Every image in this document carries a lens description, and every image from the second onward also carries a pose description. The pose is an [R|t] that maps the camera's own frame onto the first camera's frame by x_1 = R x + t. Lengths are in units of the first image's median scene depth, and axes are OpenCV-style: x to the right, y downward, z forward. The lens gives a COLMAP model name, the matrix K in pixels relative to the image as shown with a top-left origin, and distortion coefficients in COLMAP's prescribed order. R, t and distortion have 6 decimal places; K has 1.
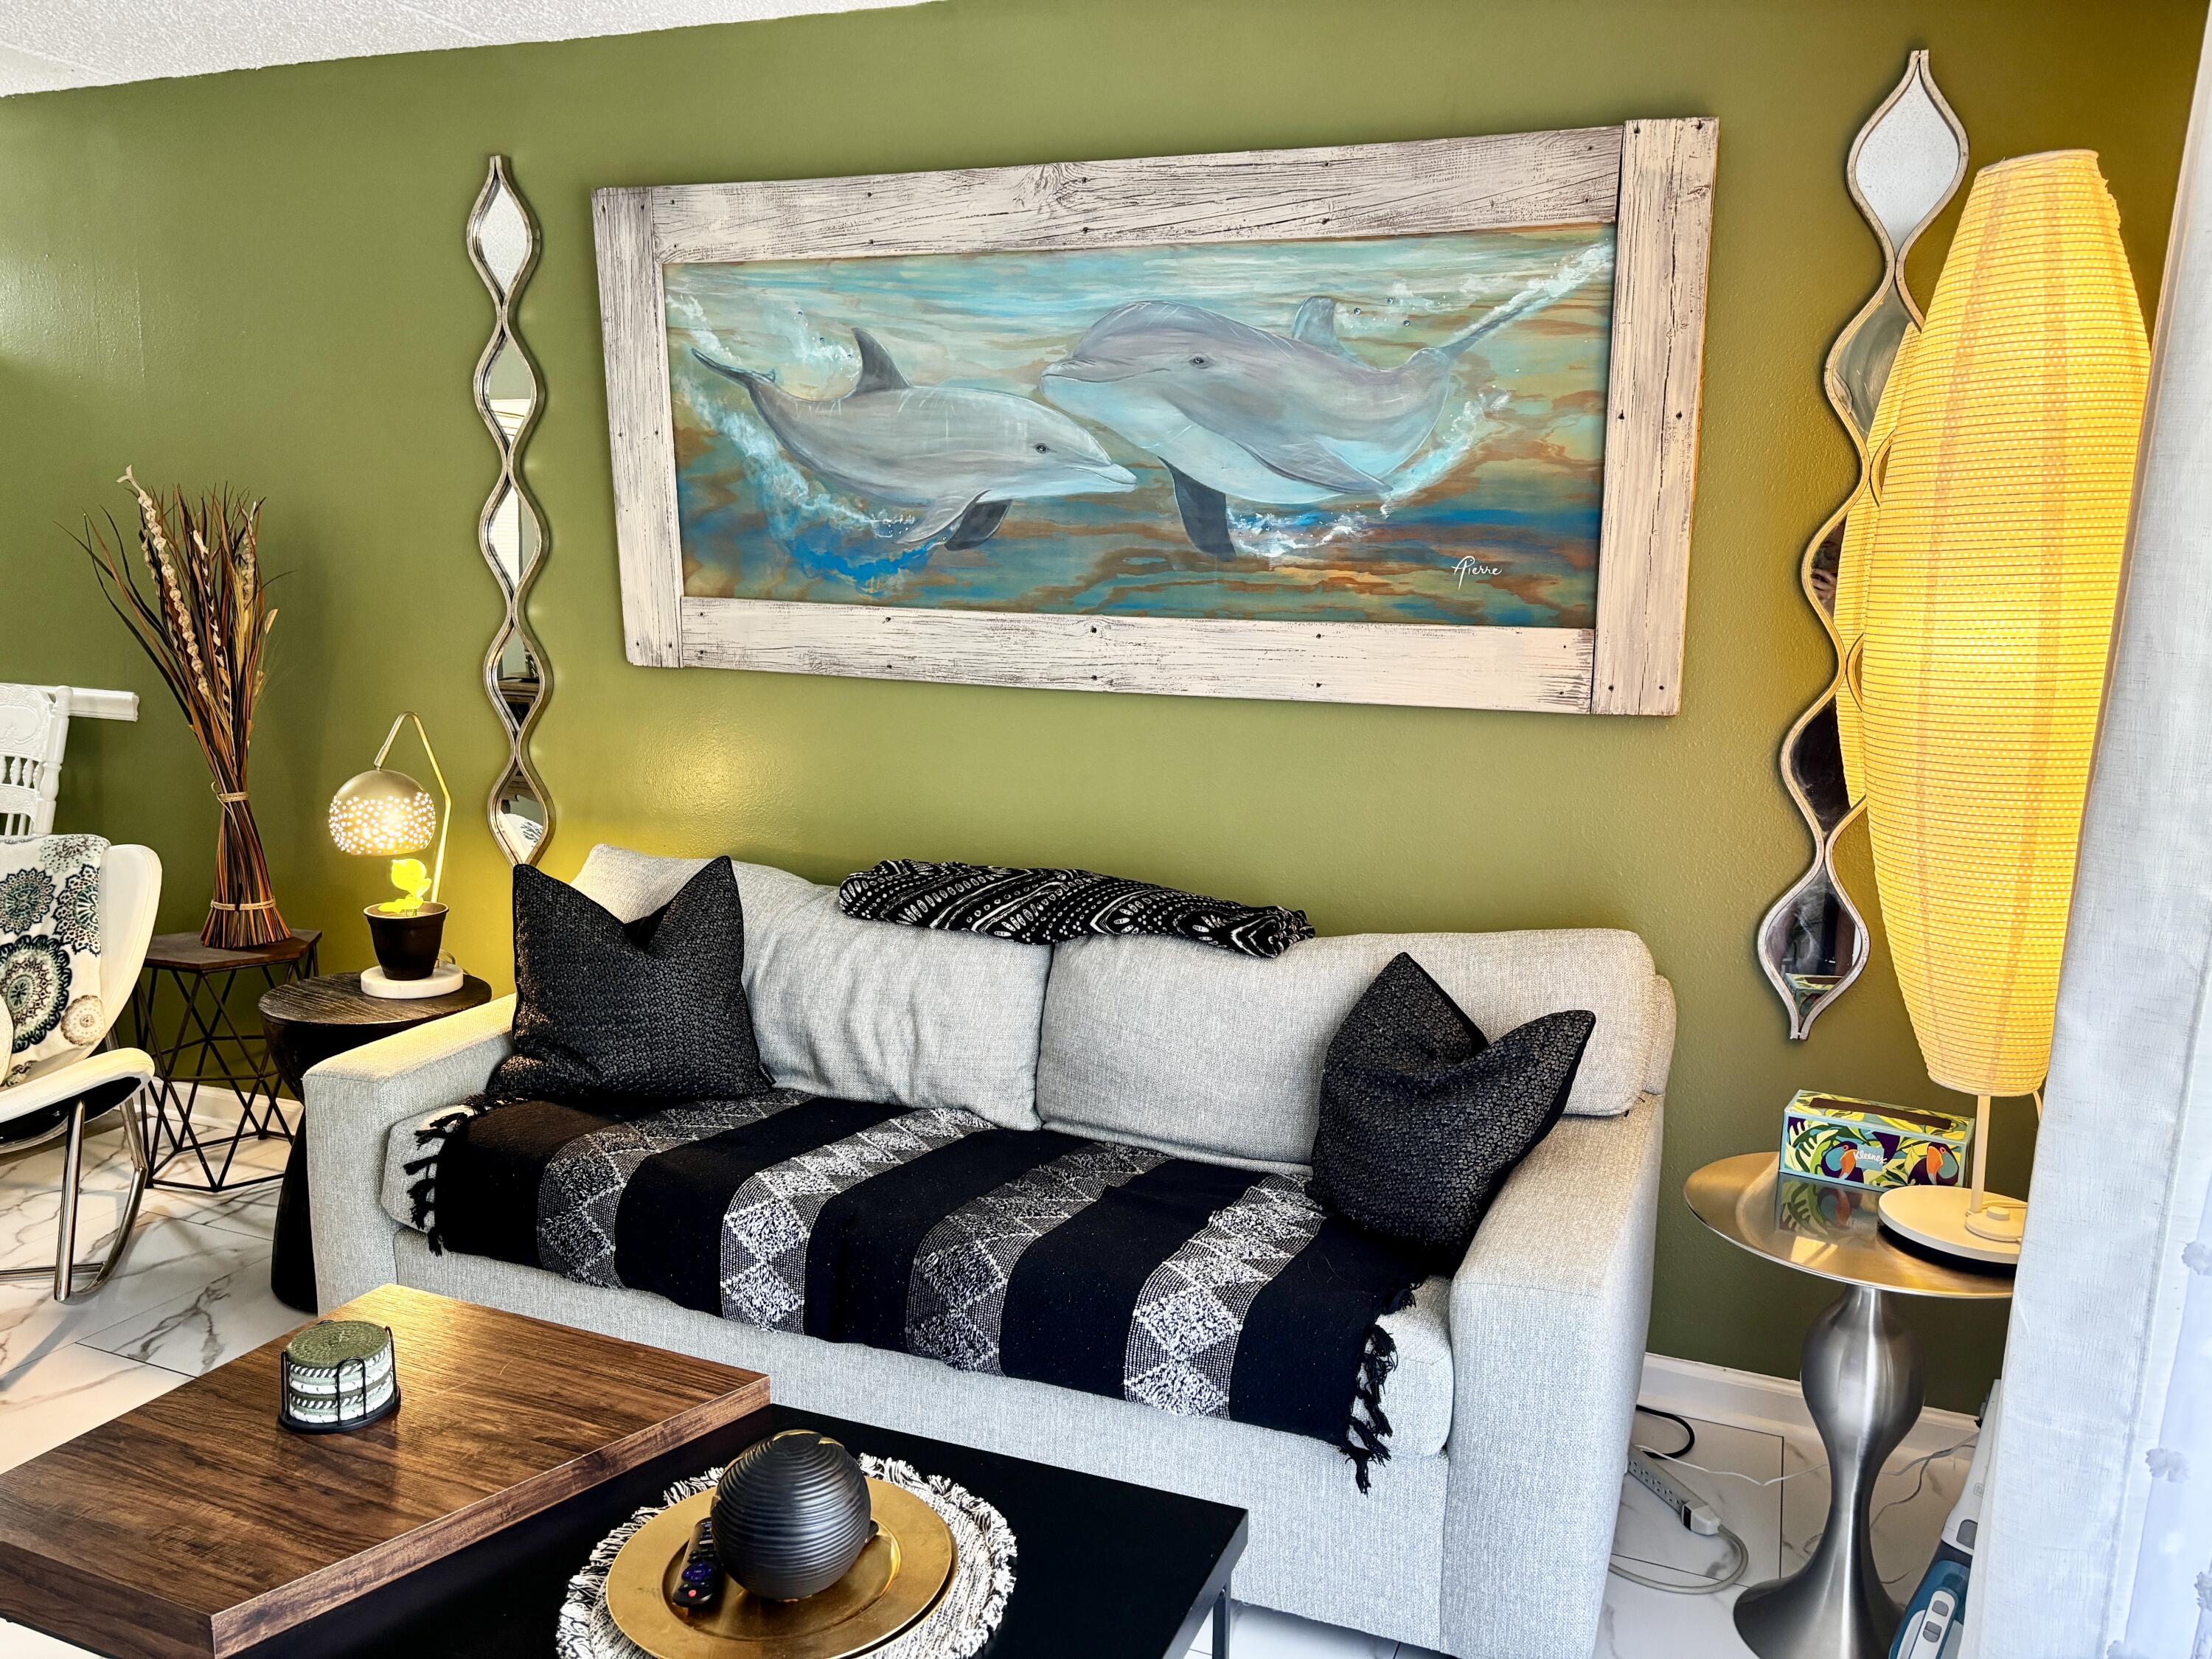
lens RADIAL K [[1672.0, 0, 1120.2], [0, 1672.0, 839.1], [0, 0, 1]] dist [0.016033, 0.000221]
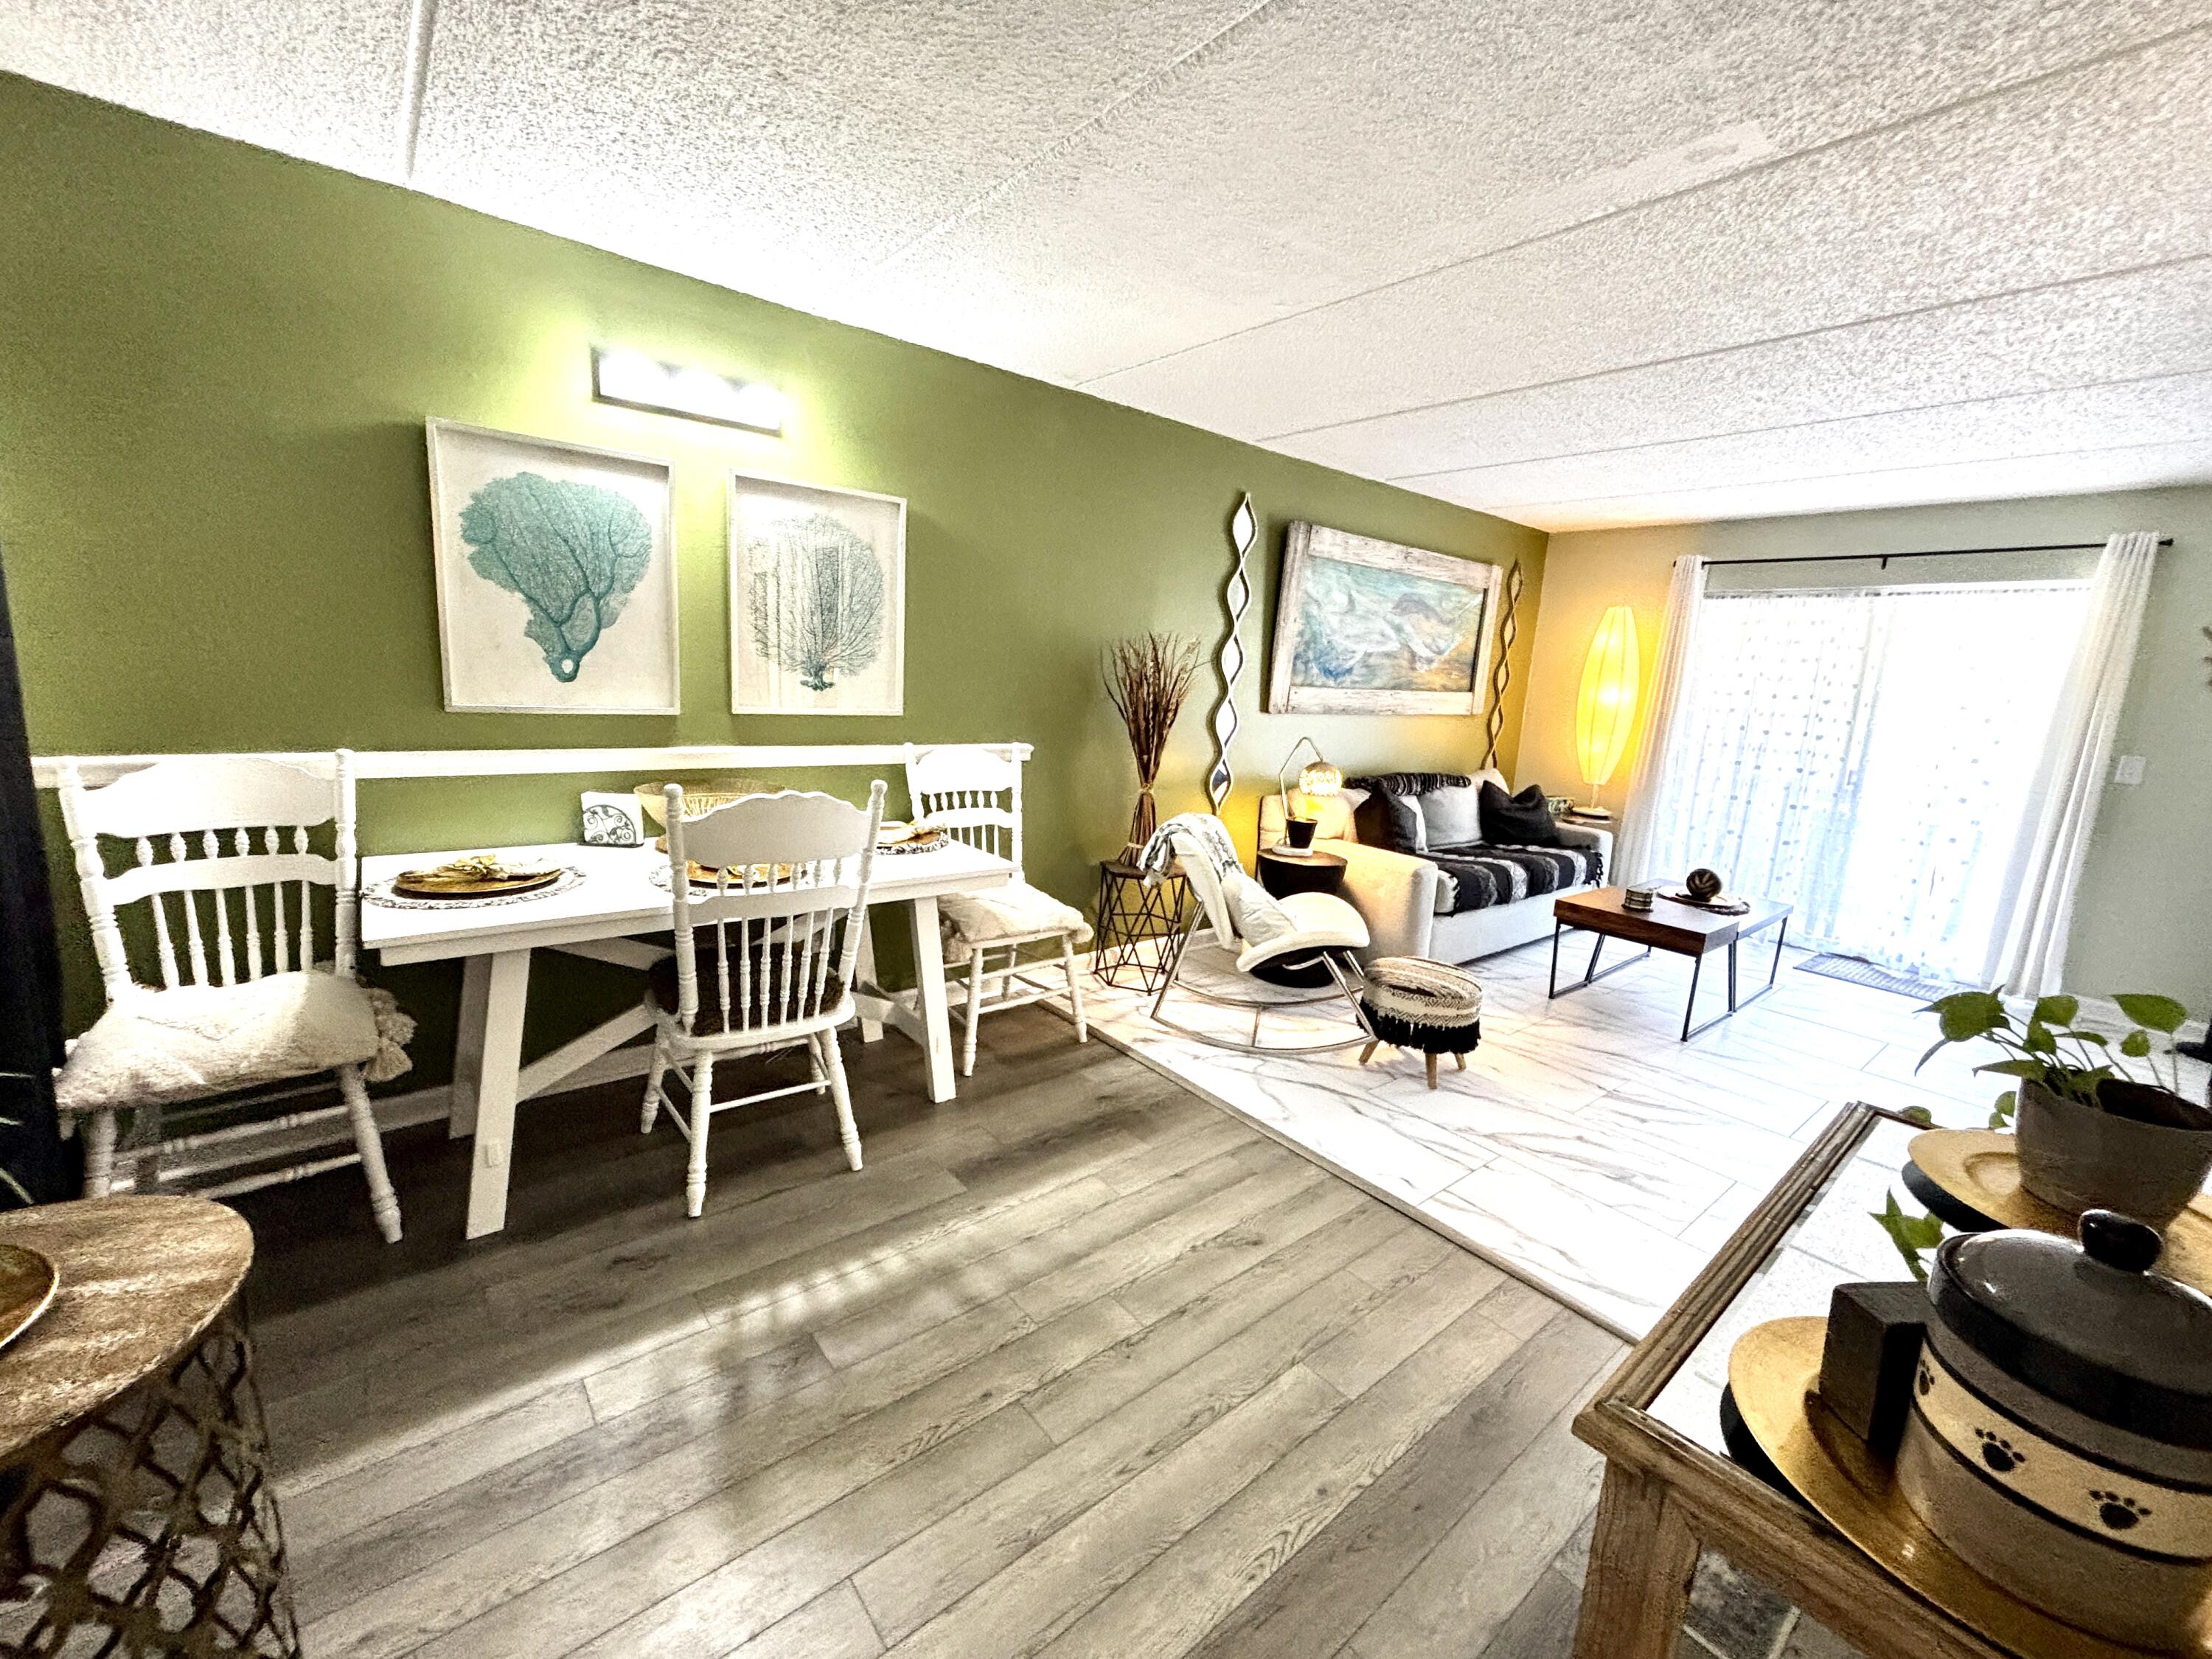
lens RADIAL K [[897.0, 0, 1099.4], [0, 897.0, 827.7], [0, 0, 1]] dist [0.001158, -0.000235]
pose [[0.493143, -0.154986, 0.856031, -1.927131], [0.101743, 0.987525, 0.120181, -0.150370], [-0.863978, 0.027828, 0.502759, 0.700956]]
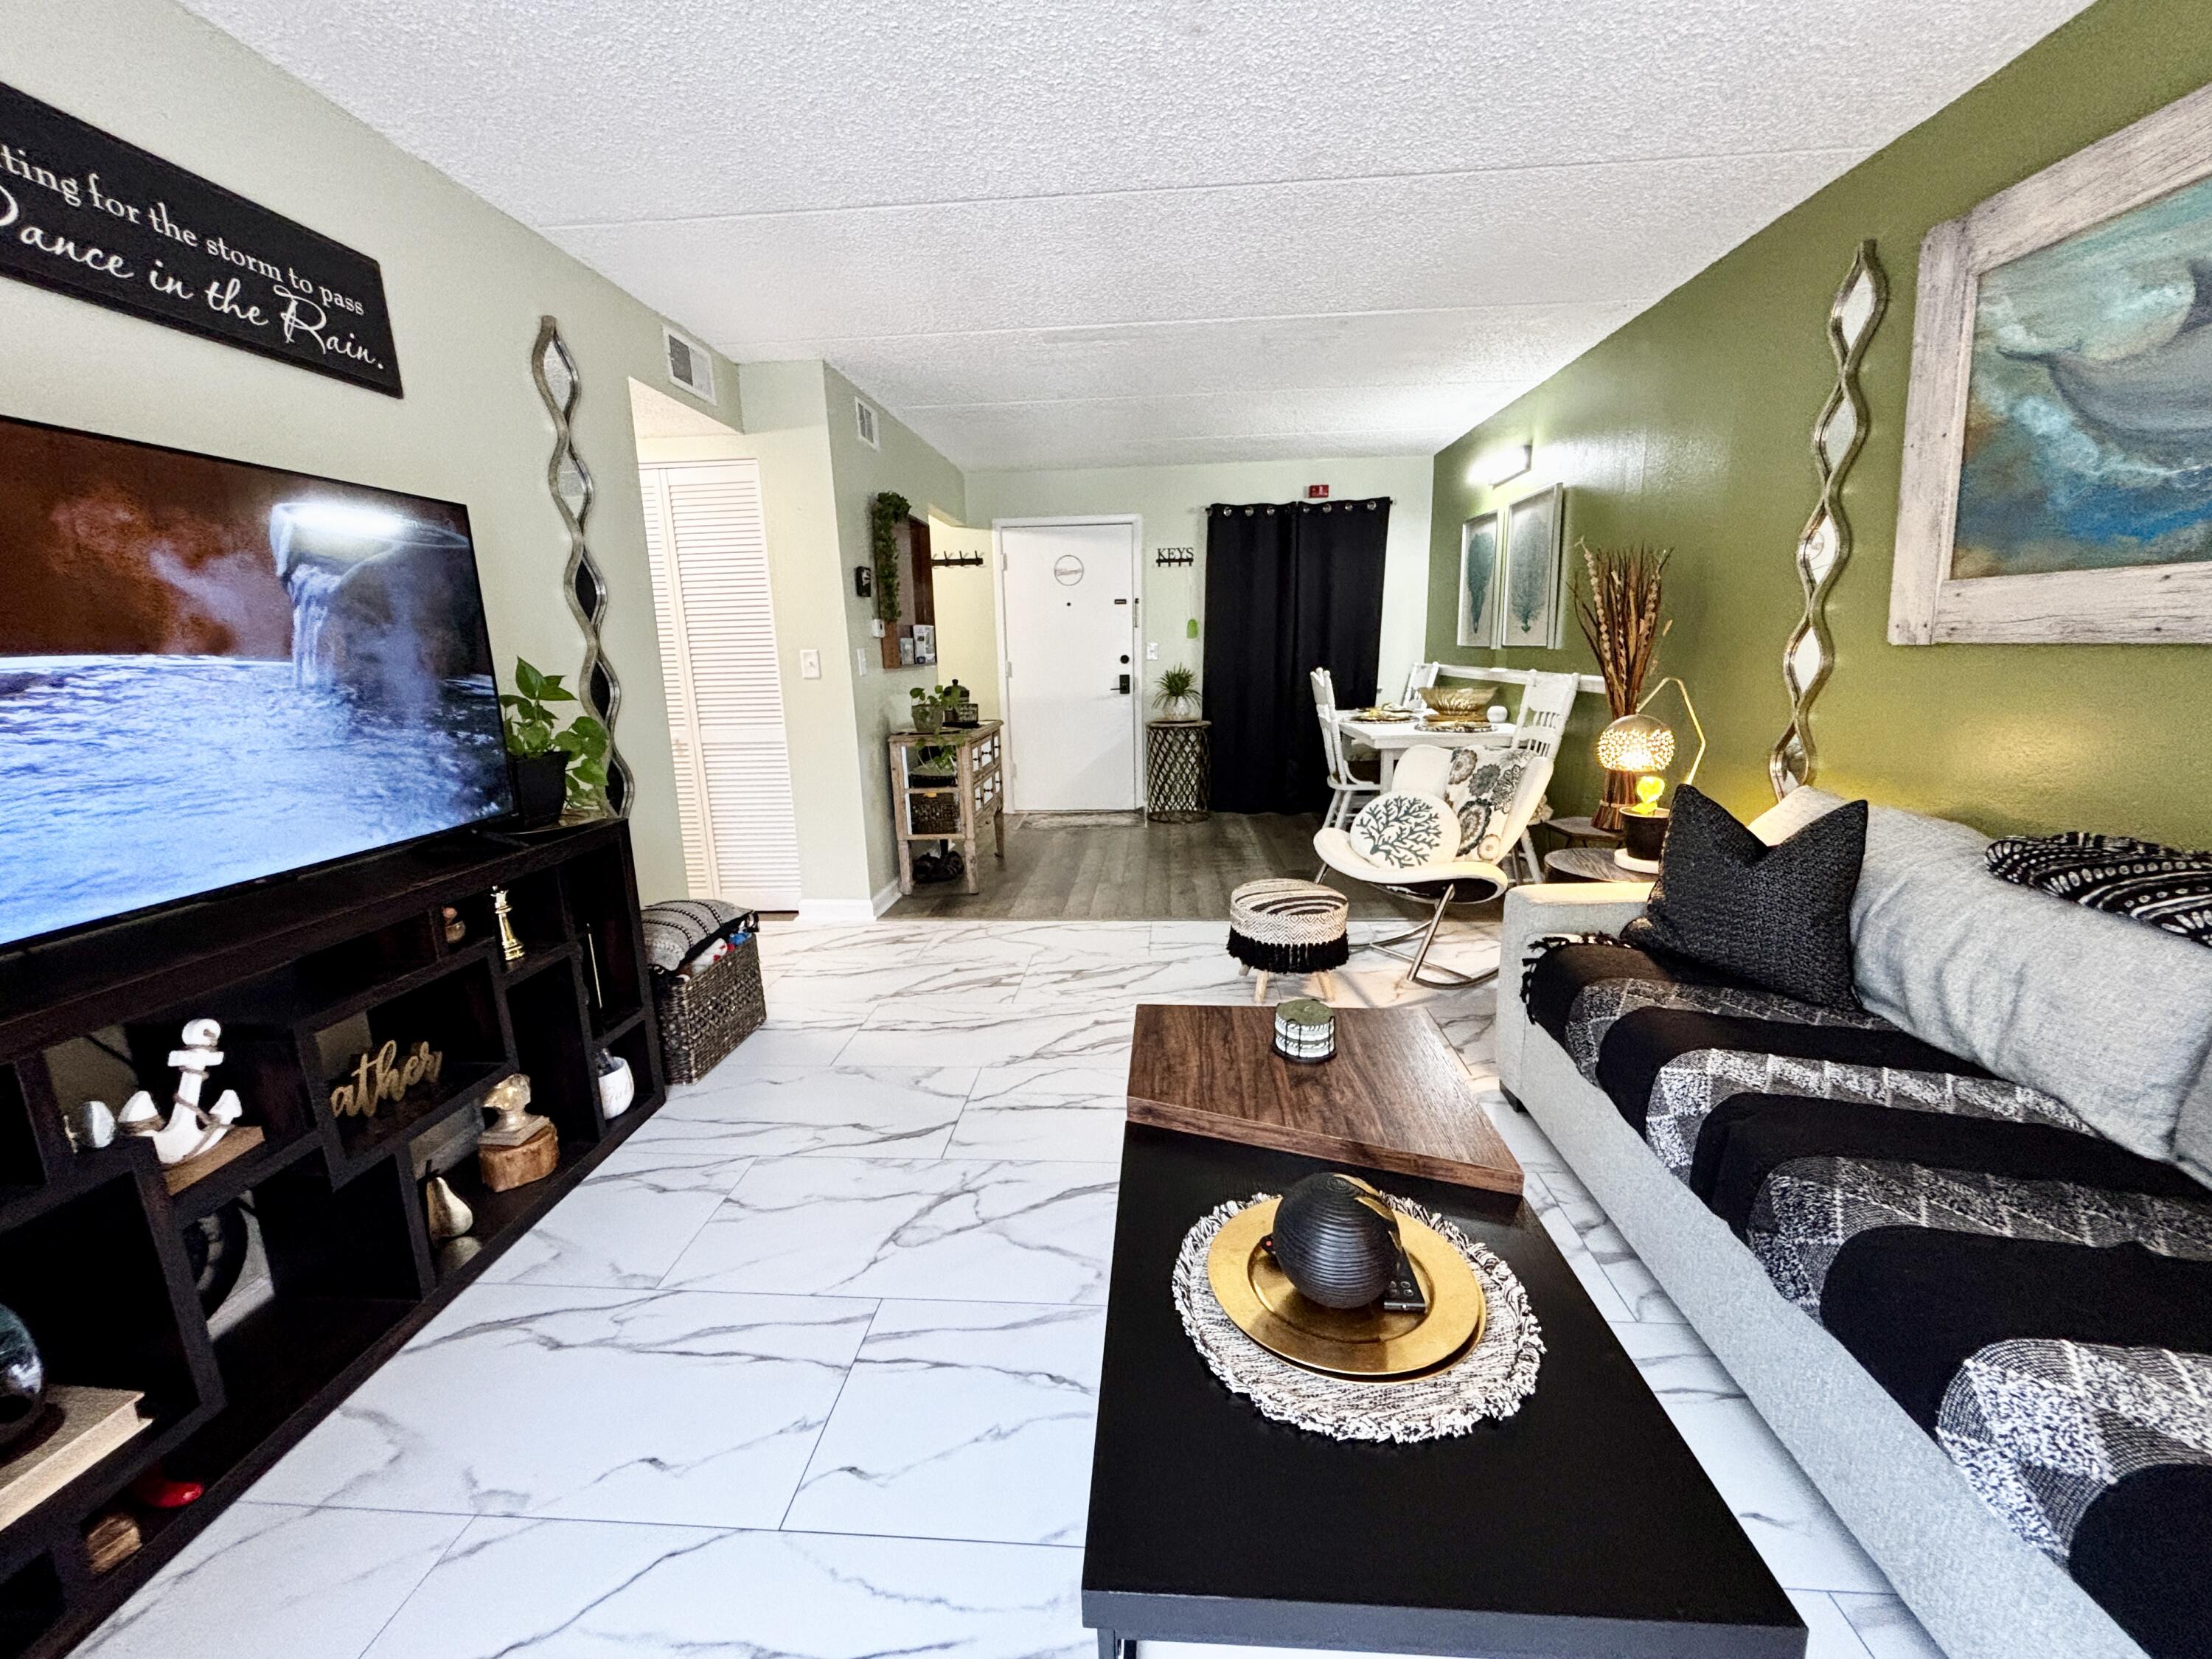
lens RADIAL K [[887.1, 0, 1102.7], [0, 887.1, 828.2], [0, 0, 1]] dist [0.000637, -0.001337]
pose [[0.296013, 0.162707, -0.941224, 0.195479], [-0.128758, 0.983189, 0.129467, 0.019048], [0.946466, 0.082866, 0.311986, 0.347625]]
